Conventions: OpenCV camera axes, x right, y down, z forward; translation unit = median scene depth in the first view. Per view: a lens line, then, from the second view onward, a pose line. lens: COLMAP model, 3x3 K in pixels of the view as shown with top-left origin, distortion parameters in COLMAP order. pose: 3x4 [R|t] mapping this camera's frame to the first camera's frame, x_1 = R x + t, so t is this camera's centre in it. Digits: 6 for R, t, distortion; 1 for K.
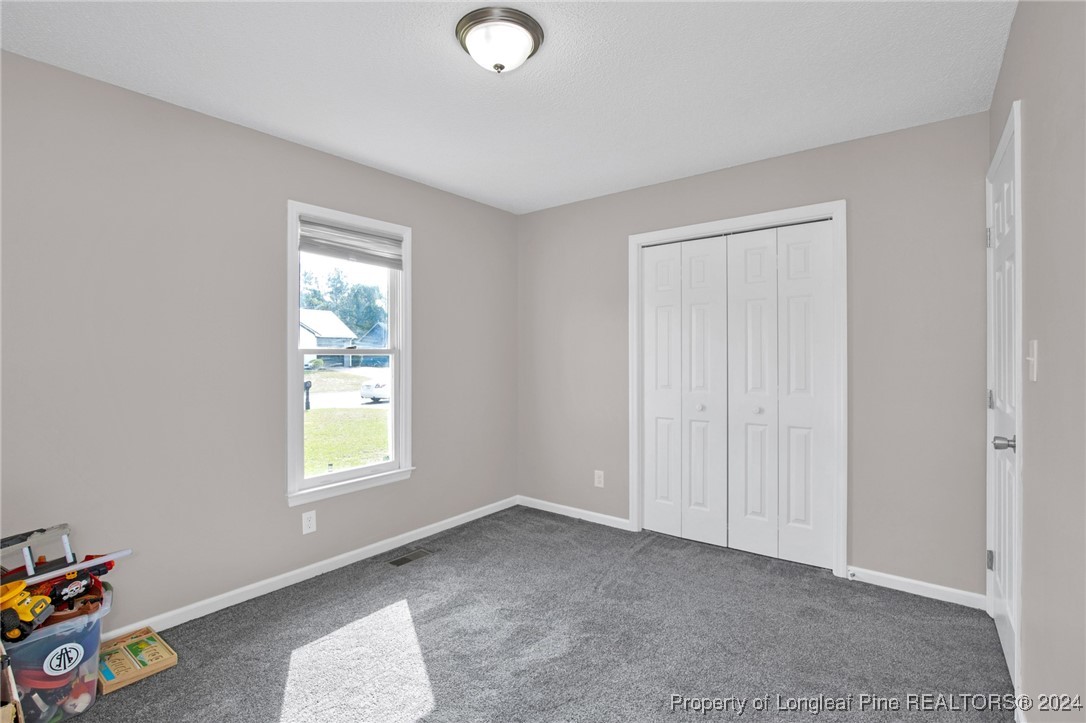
lens RADIAL K [[512.1, 0, 544.8], [0, 512.1, 356.5], [0, 0, 1]] dist [-0.017753, 0.004294]
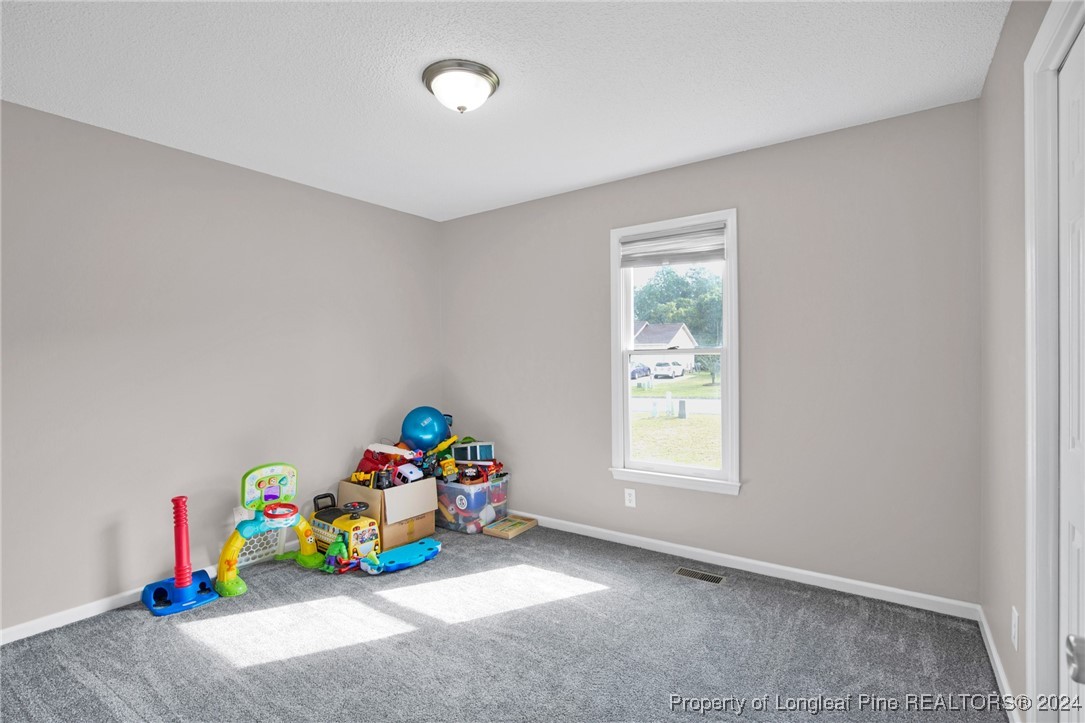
lens RADIAL K [[511.6, 0, 544.6], [0, 511.6, 363.5], [0, 0, 1]] dist [-0.017753, 0.004294]
pose [[0.042453, 0.008700, -0.999061, 0.843625], [0.001393, 0.999961, 0.008768, 0.006172], [0.999097, -0.001764, 0.042439, 0.906799]]
